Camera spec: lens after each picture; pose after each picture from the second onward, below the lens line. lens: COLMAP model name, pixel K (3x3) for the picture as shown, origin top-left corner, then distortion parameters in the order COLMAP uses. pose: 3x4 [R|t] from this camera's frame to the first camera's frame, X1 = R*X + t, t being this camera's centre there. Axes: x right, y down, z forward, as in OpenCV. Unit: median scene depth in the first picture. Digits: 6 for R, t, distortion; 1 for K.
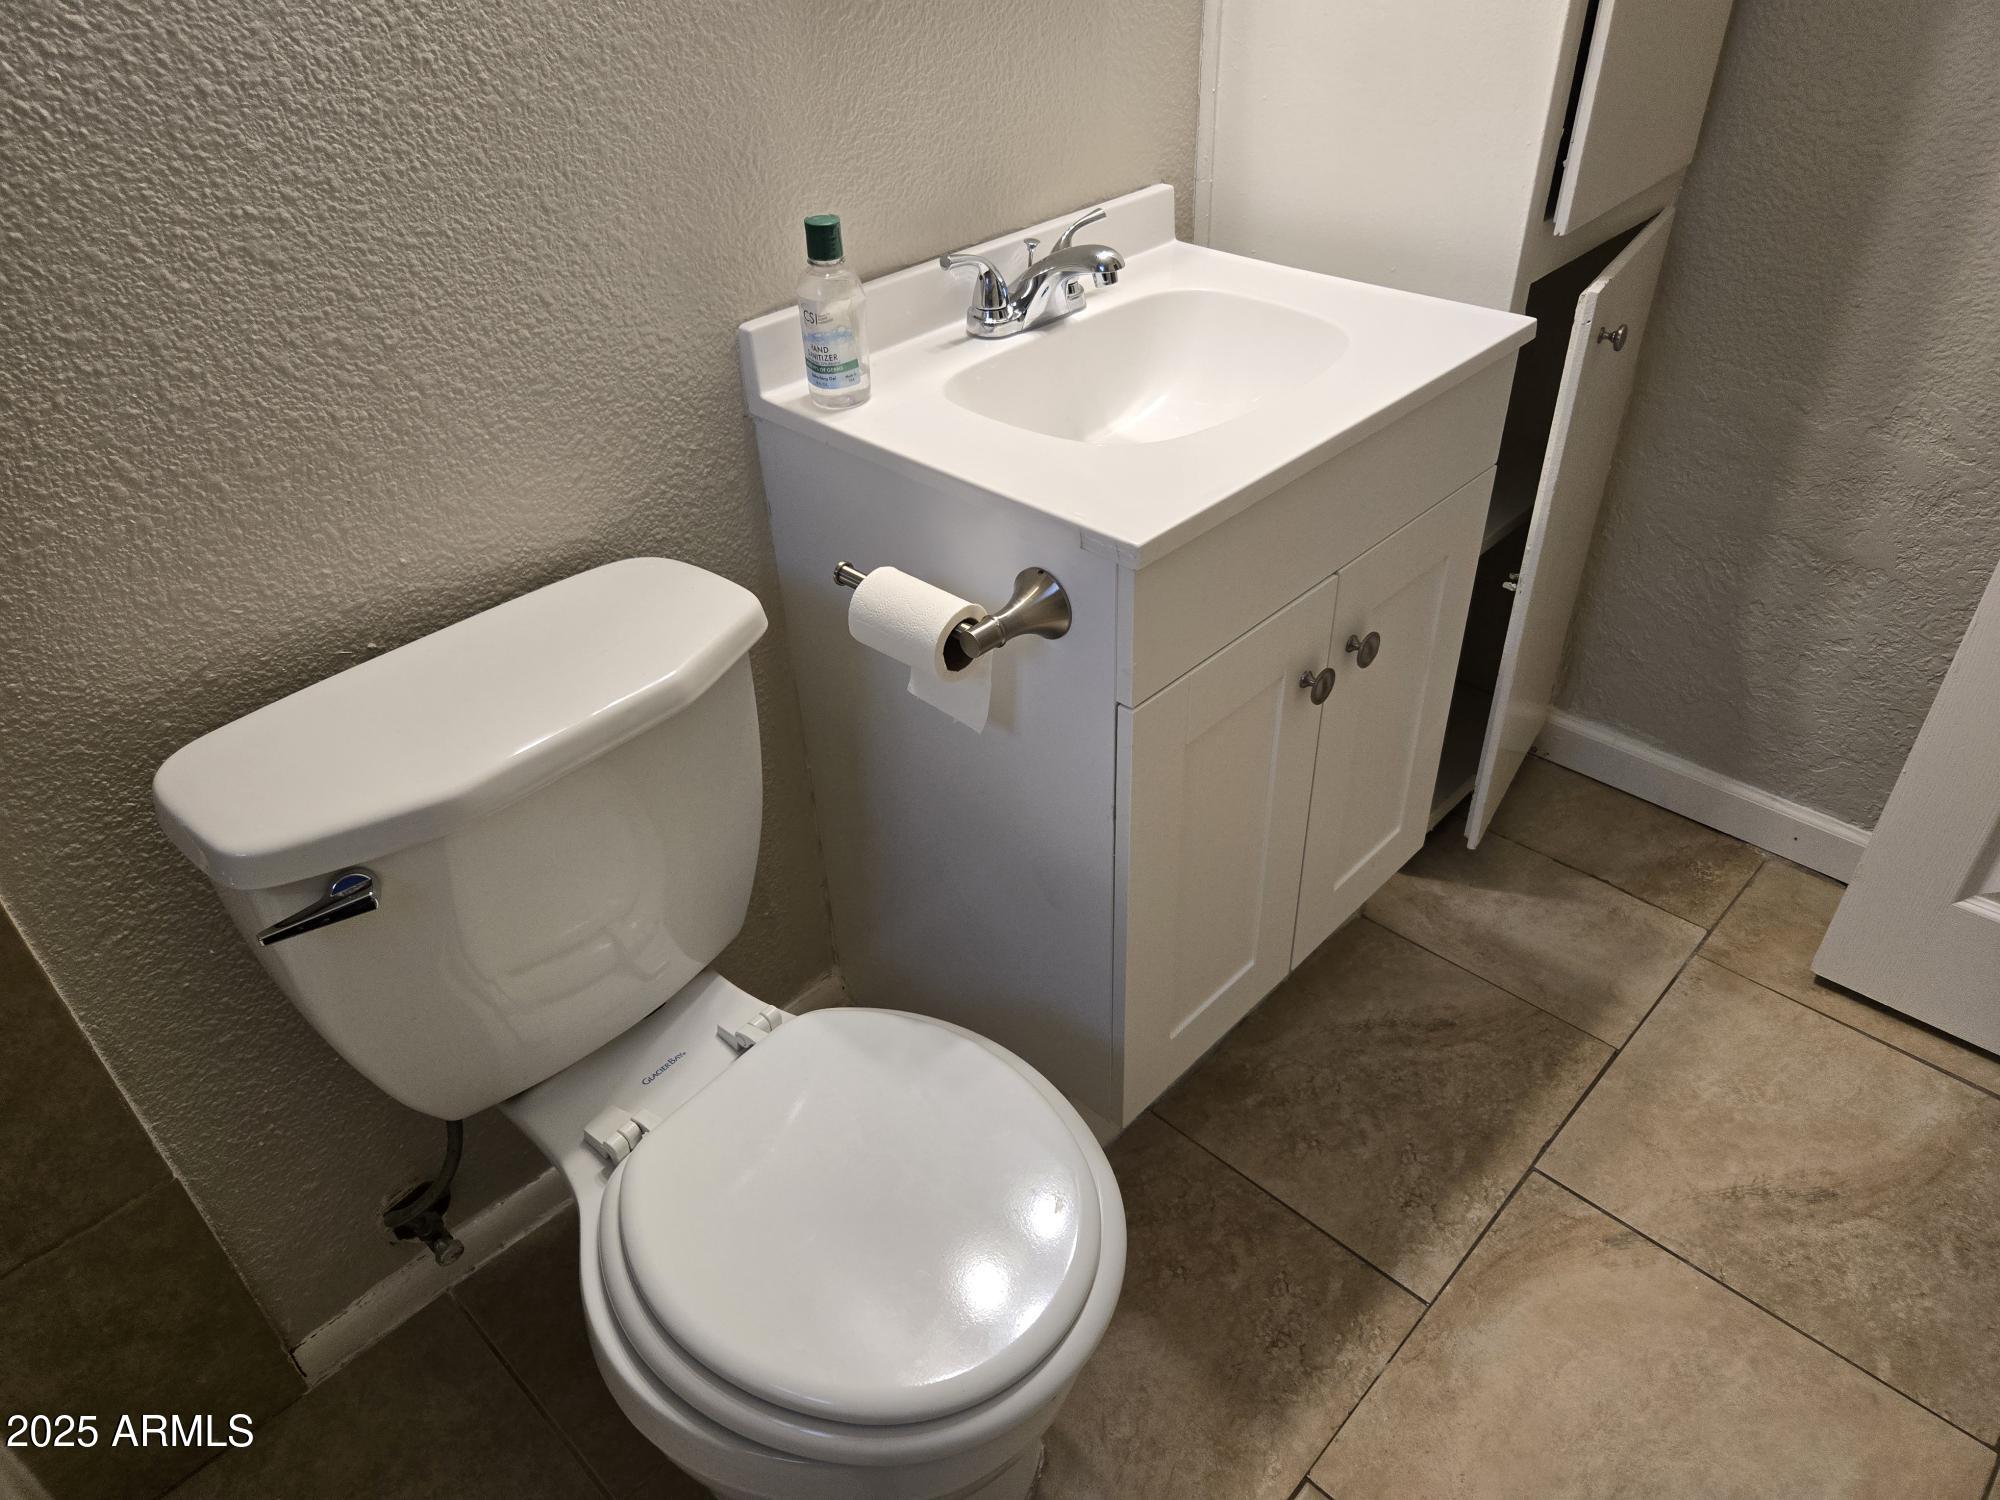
lens RADIAL K [[1338.0, 0, 1015.2], [0, 1338.0, 745.9], [0, 0, 1]] dist [0.073391, -0.052677]
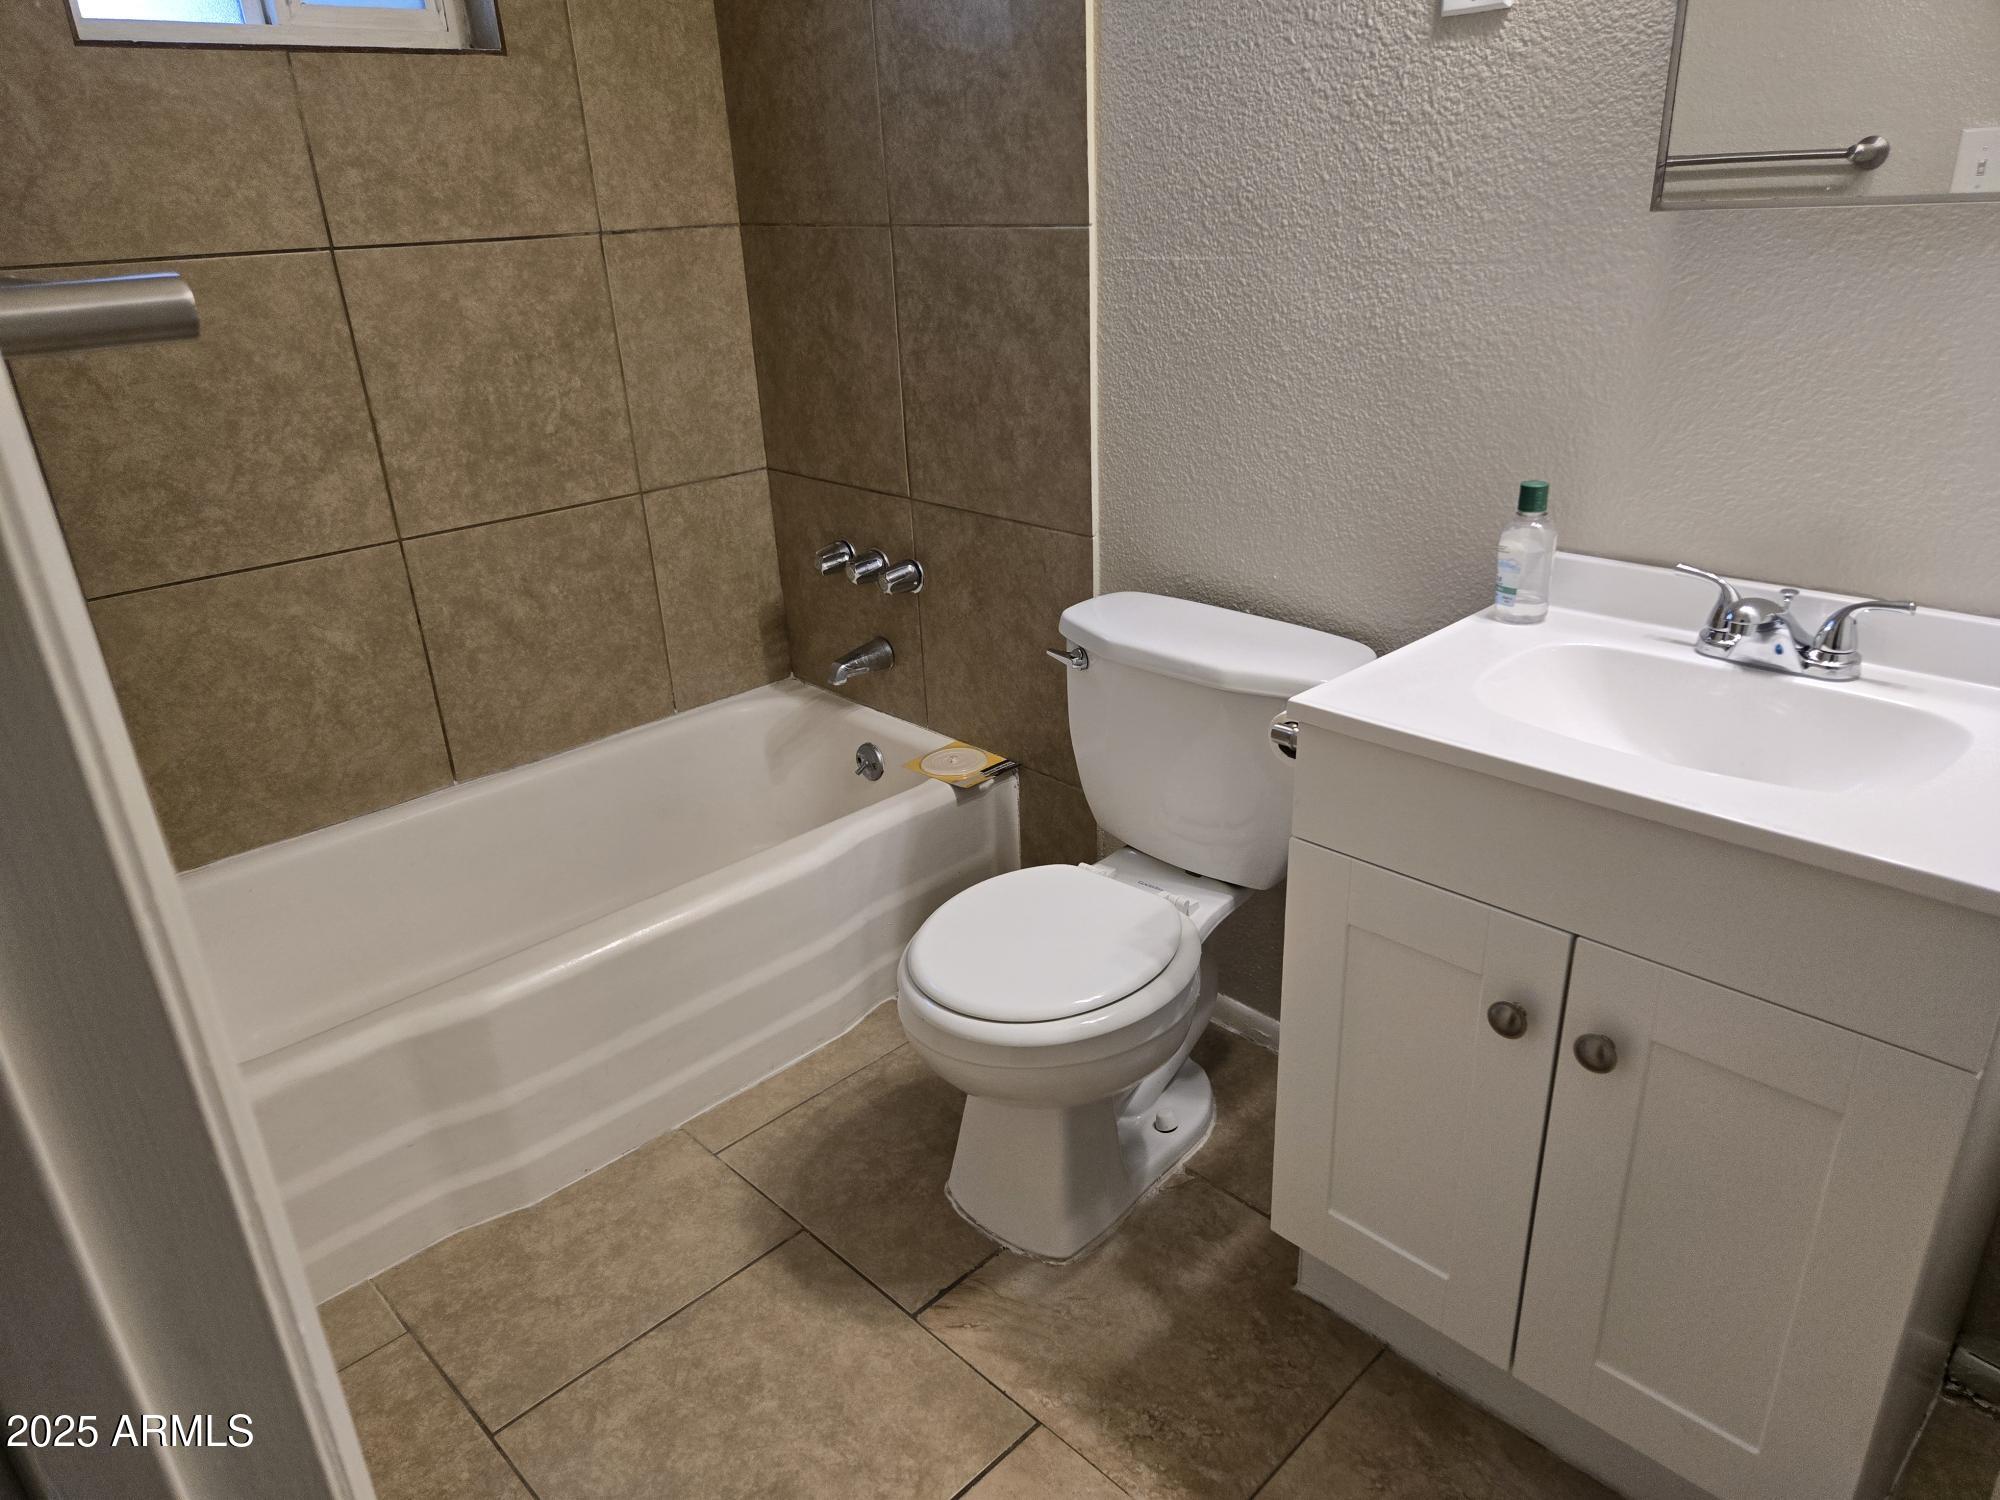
lens RADIAL K [[1338.0, 0, 1009.9], [0, 1338.0, 763.5], [0, 0, 1]] dist [0.073391, -0.052677]
pose [[-0.023950, 0.431022, -0.902024, 1.115897], [-0.561257, 0.740871, 0.368919, -0.367182], [0.827295, 0.515103, 0.224170, 0.401502]]
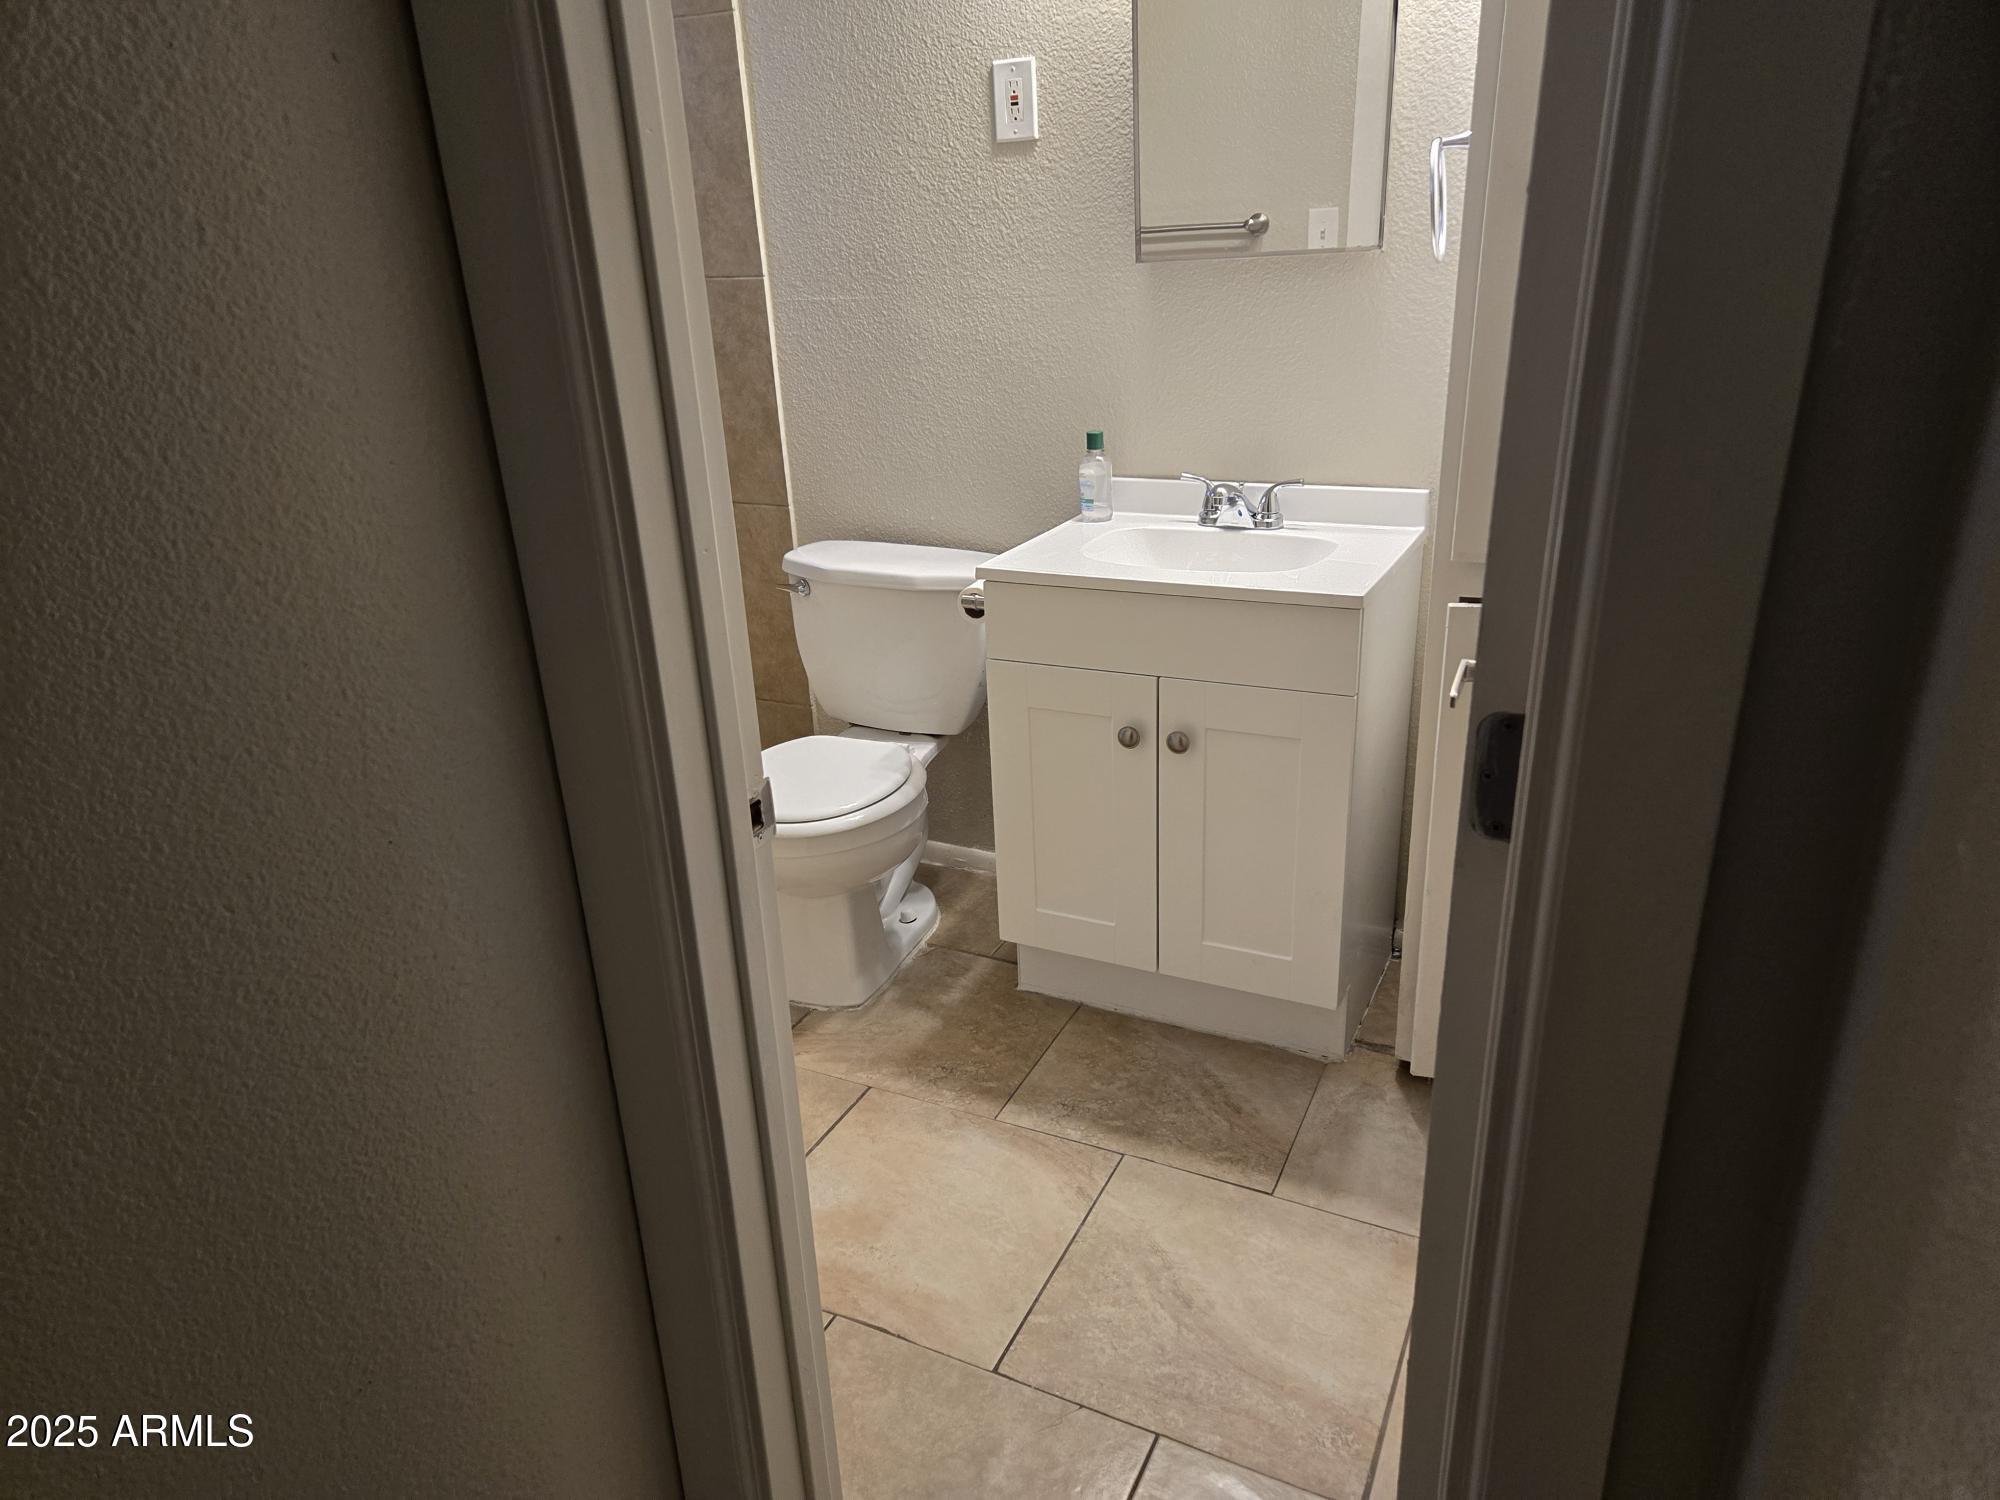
lens RADIAL K [[1338.0, 0, 1014.0], [0, 1338.0, 760.8], [0, 0, 1]] dist [0.073391, -0.052677]
pose [[0.309660, 0.376868, -0.872973, 1.740913], [-0.536745, 0.827118, 0.166678, -0.234576], [0.784867, 0.416950, 0.458407, 0.149957]]
